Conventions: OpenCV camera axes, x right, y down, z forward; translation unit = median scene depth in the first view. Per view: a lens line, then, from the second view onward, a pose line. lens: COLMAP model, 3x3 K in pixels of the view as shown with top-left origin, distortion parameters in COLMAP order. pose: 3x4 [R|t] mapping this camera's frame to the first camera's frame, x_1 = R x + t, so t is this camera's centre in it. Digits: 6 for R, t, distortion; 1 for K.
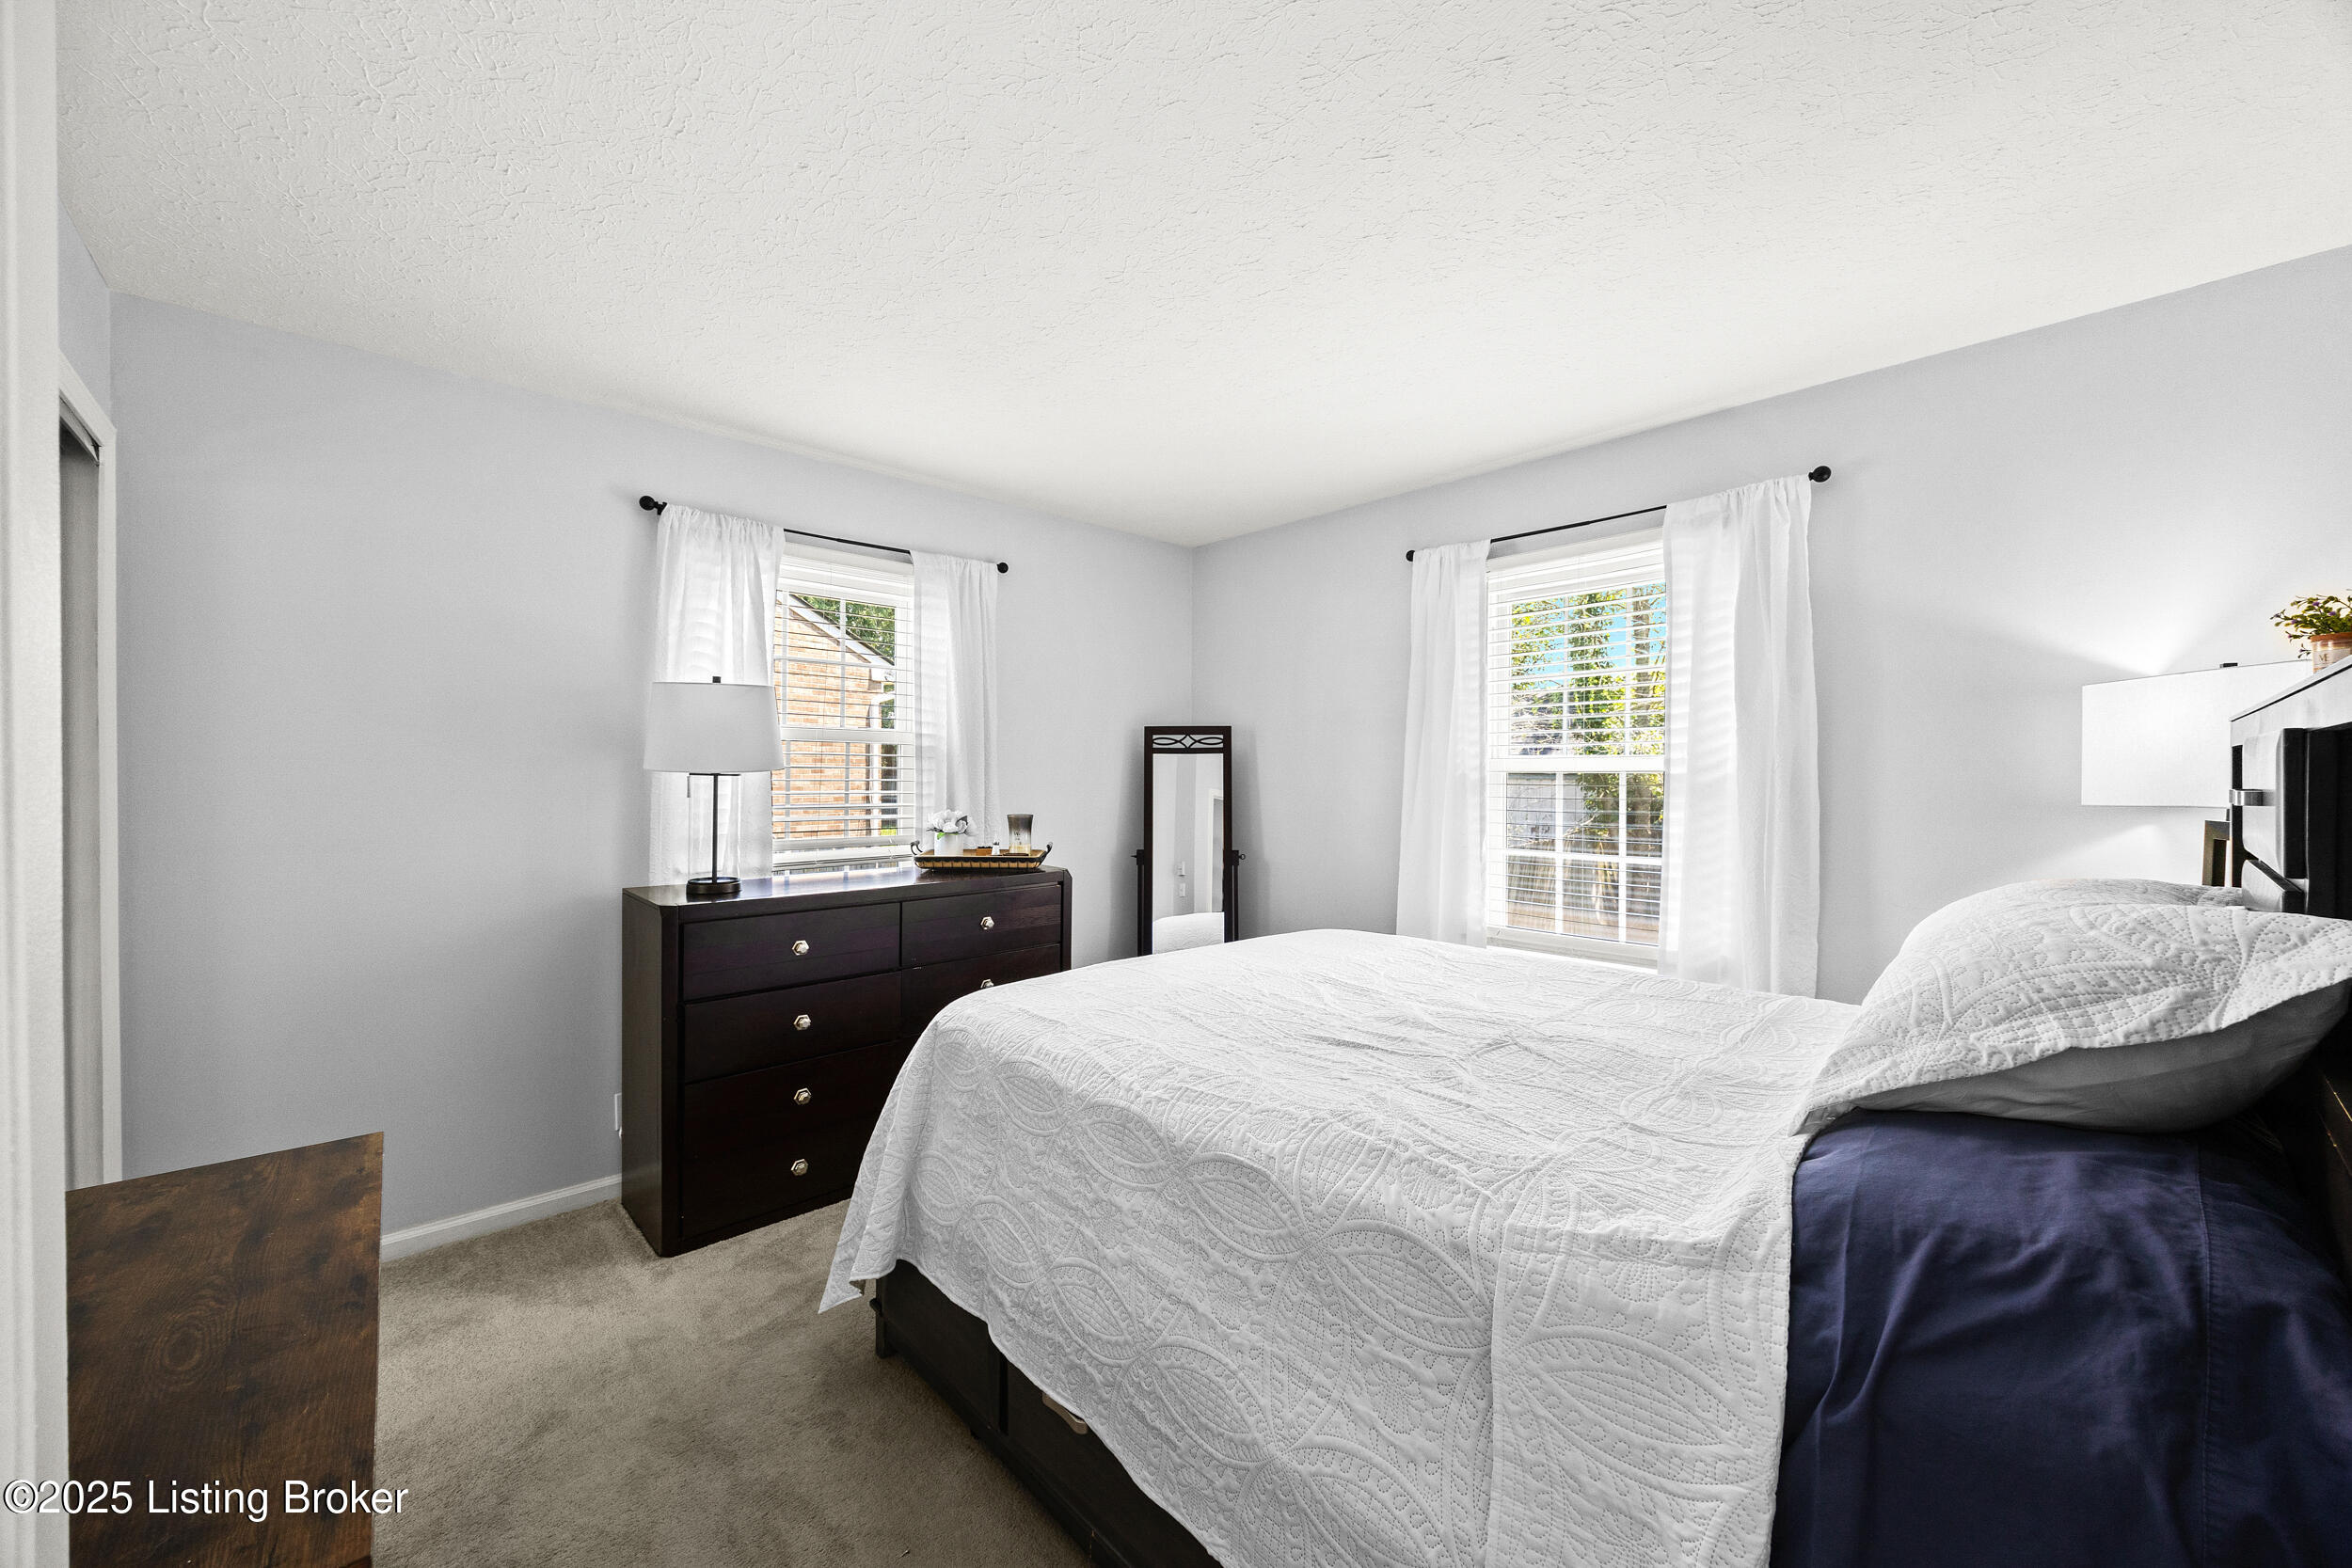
lens RADIAL K [[902.8, 0, 1180.9], [0, 902.8, 780.9], [0, 0, 1]] dist [-0.000901, -0.000333]
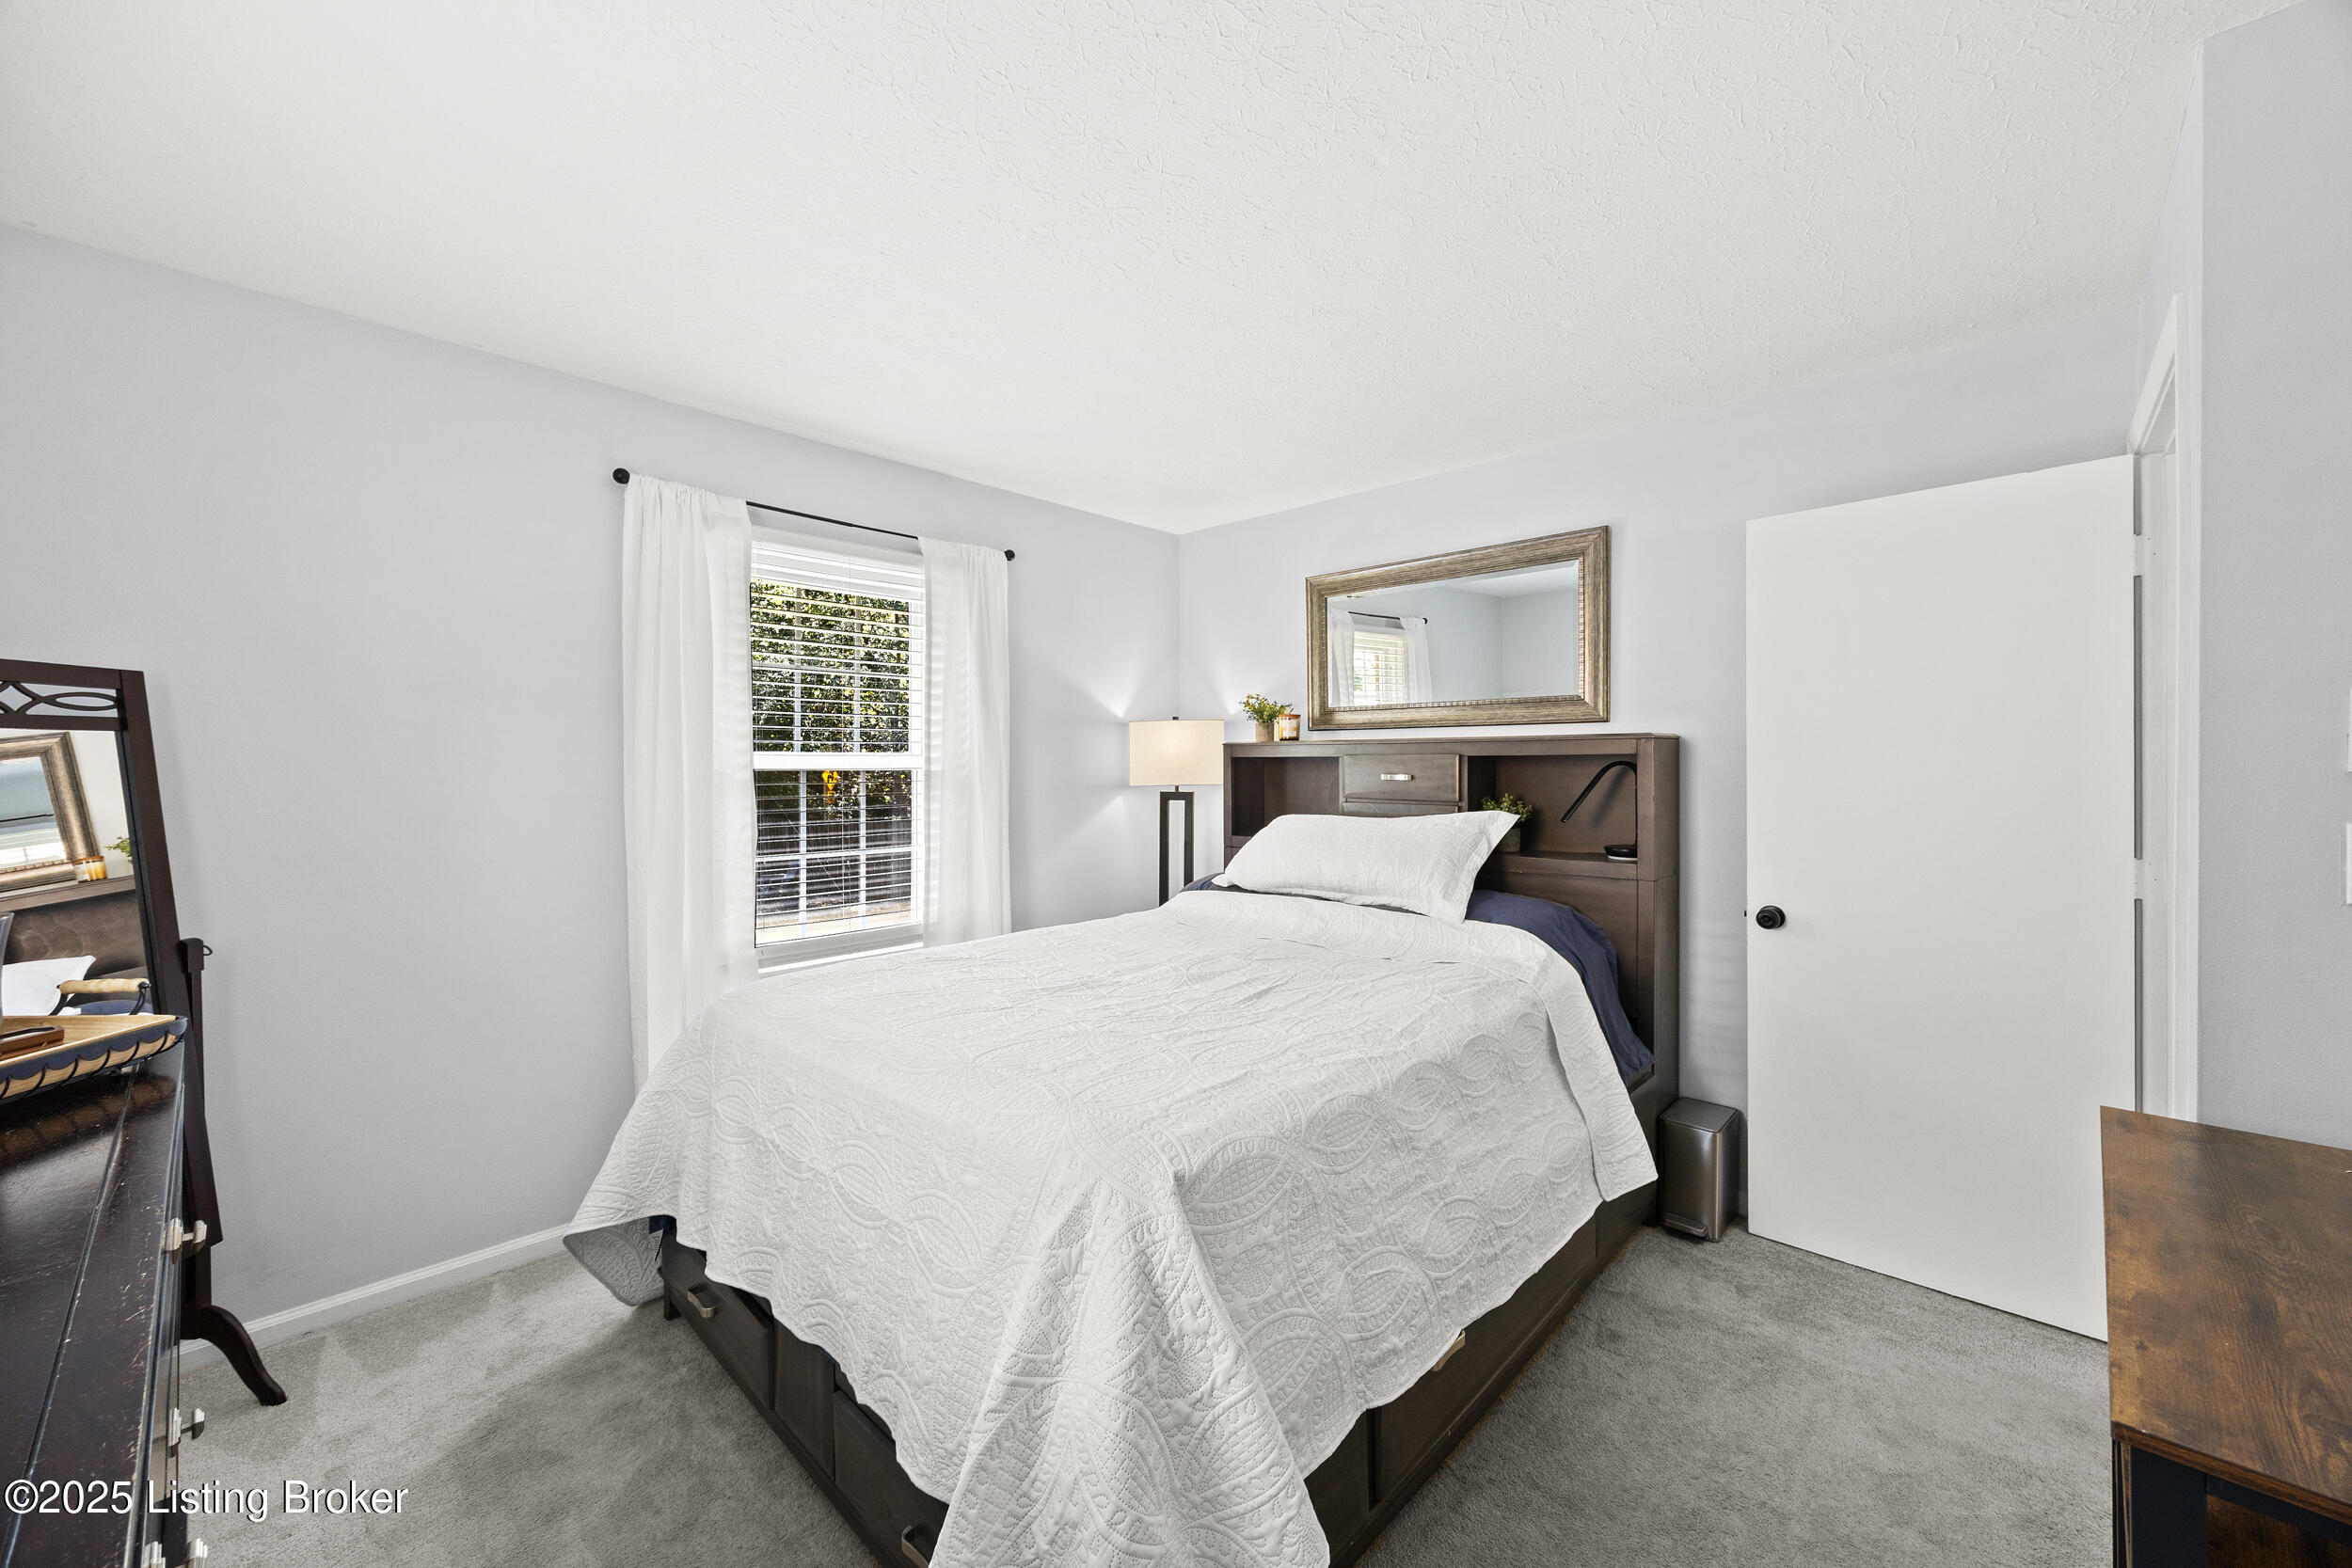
lens RADIAL K [[915.1, 0, 1185.3], [0, 915.1, 768.0], [0, 0, 1]] dist [-0.000412, -0.000115]
pose [[-0.072604, -0.004075, 0.997352, -0.657322], [0.011061, 0.999927, 0.004891, -0.012651], [-0.997299, 0.011387, -0.072554, 0.752209]]
